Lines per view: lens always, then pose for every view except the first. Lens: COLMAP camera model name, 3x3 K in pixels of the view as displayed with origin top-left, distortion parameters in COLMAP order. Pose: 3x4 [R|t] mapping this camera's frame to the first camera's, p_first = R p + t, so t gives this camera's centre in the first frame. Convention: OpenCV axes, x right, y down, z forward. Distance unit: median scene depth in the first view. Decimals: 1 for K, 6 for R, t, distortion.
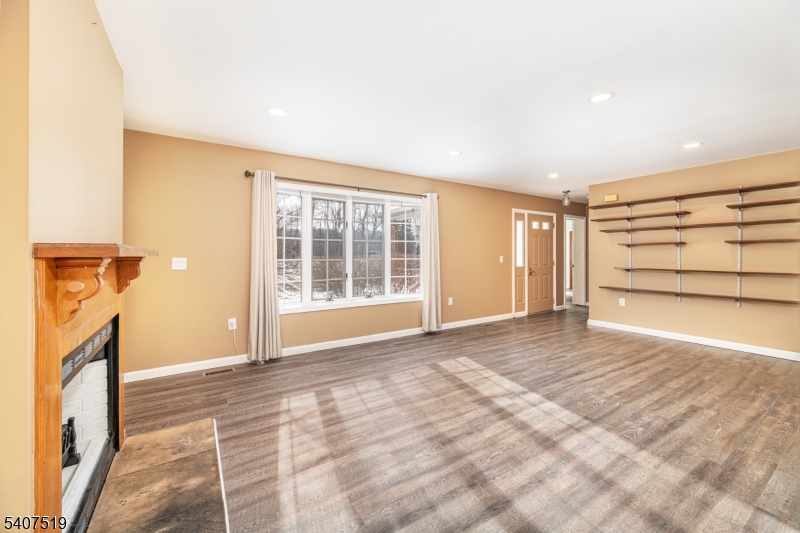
lens RADIAL K [[323.4, 0, 409.6], [0, 323.4, 264.0], [0, 0, 1]] dist [-0.000432, -0.000228]
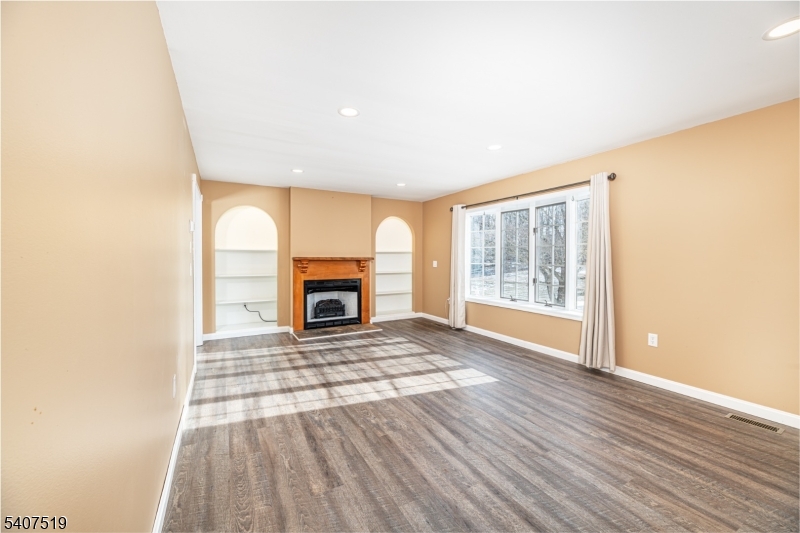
lens RADIAL K [[338.0, 0, 400.0], [0, 338.0, 266.5], [0, 0, 1]] dist [0.001792, 0.000035]
pose [[-0.103910, 0.022417, -0.994334, 1.339196], [-0.028036, 0.999283, 0.025458, -0.036036], [0.994192, 0.030522, -0.103207, 1.016769]]
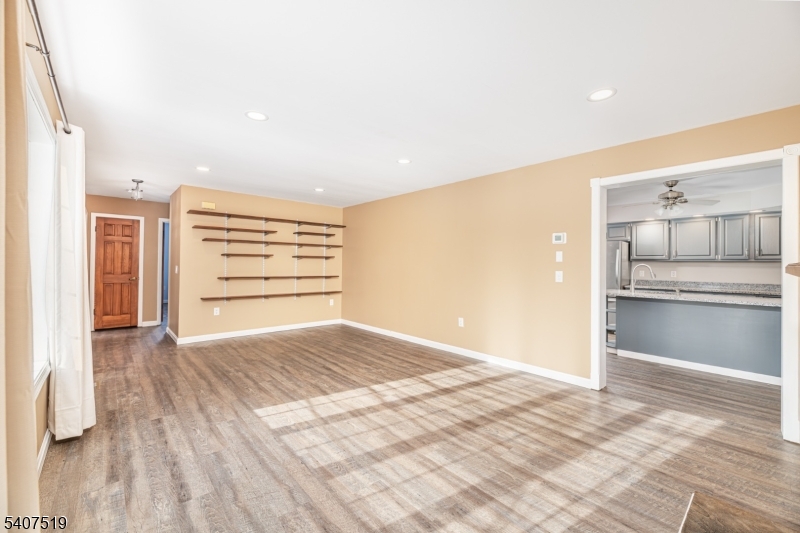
lens RADIAL K [[323.4, 0, 409.6], [0, 323.4, 264.0], [0, 0, 1]] dist [-0.000432, -0.000228]
pose [[-0.153818, 0.005491, 0.988084, -0.711181], [0.019000, 0.999816, -0.002598, -0.026079], [-0.987917, 0.018374, -0.153894, 0.951286]]
